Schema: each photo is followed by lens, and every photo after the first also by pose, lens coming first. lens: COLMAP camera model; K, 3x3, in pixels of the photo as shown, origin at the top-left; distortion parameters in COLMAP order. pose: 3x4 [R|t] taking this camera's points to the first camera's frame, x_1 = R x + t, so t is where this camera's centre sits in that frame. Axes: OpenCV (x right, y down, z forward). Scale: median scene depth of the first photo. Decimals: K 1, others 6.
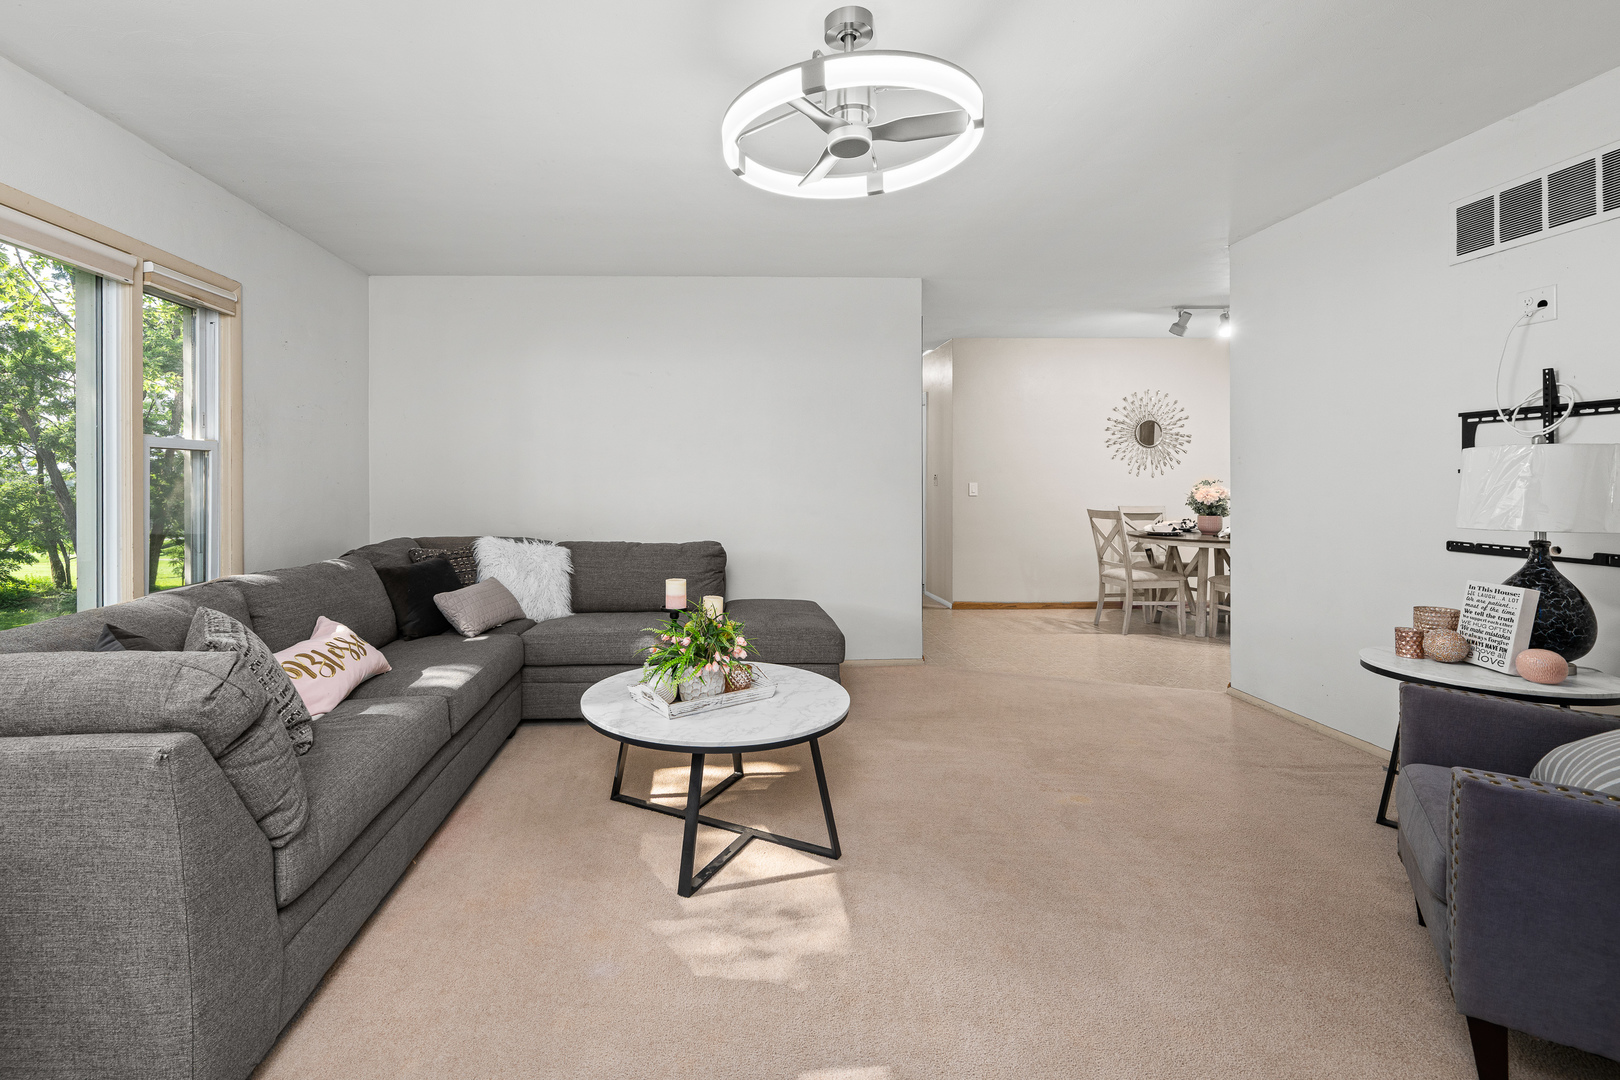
lens RADIAL K [[721.0, 0, 731.3], [0, 721.0, 485.7], [0, 0, 1]] dist [-0.002724, -0.000390]
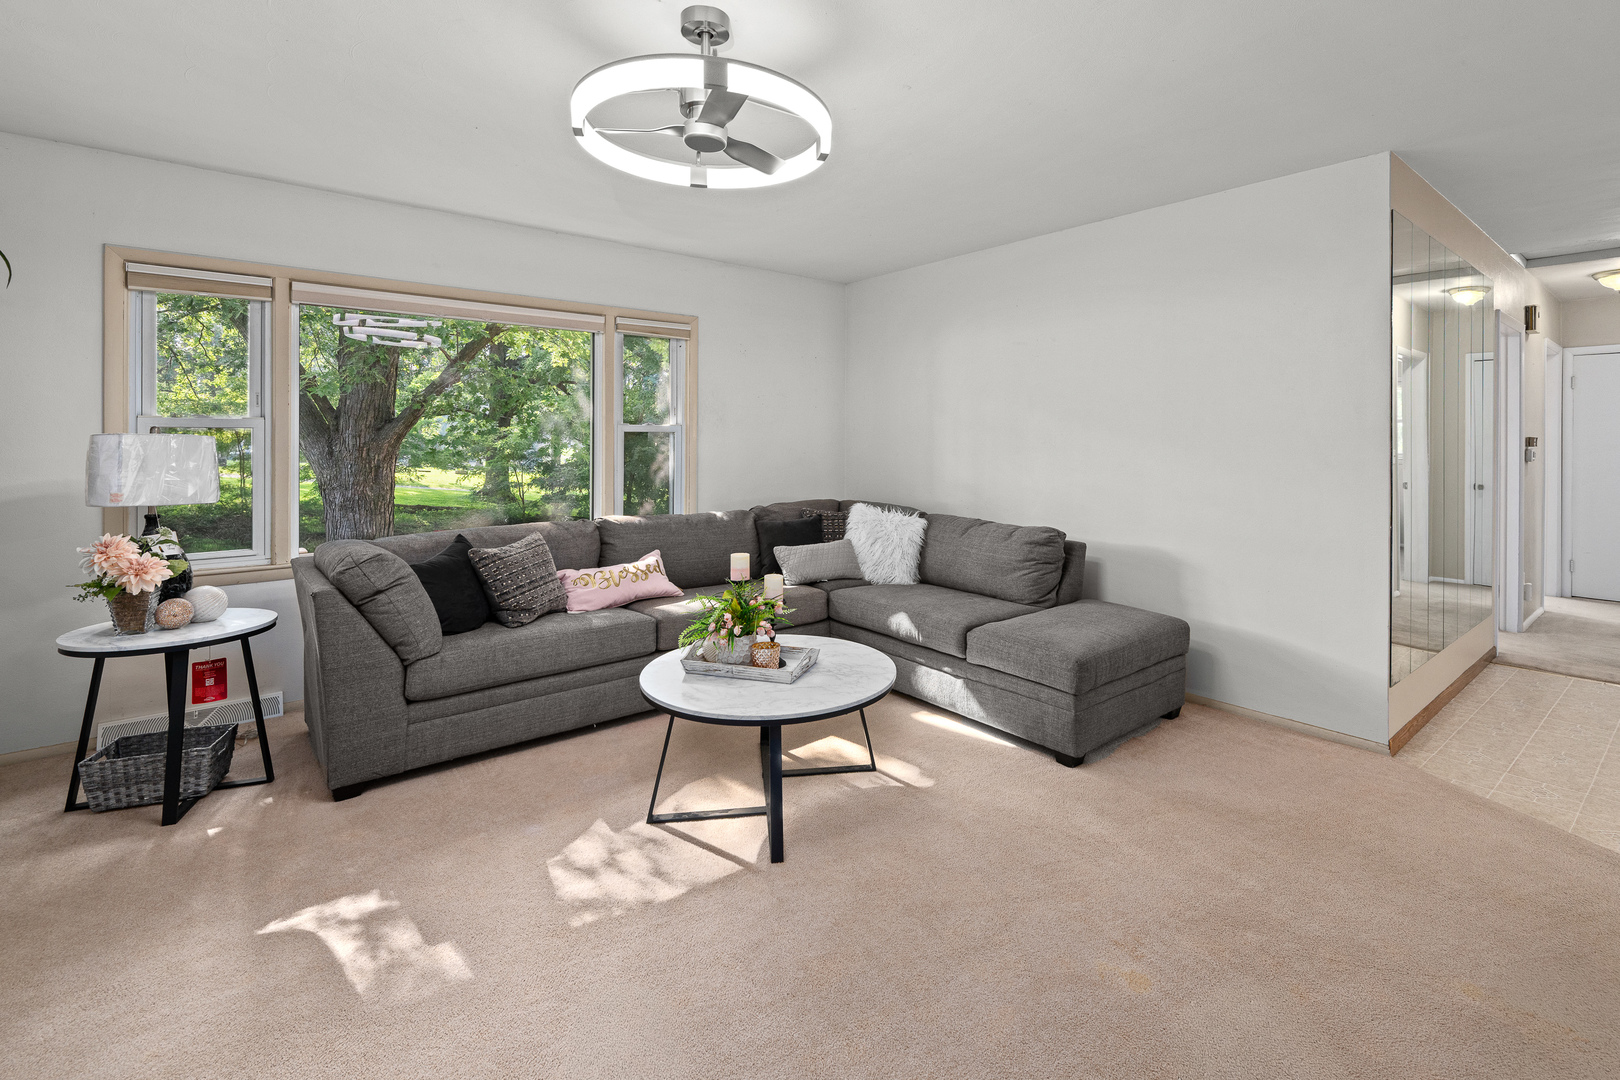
lens RADIAL K [[732.9, 0, 846.4], [0, 732.9, 437.0], [0, 0, 1]] dist [0.000773, 0.000203]
pose [[0.630698, 0.004398, -0.776016, 0.577426], [-0.012635, 0.999910, -0.004602, -0.030502], [0.775925, 0.012707, 0.630697, 0.265230]]
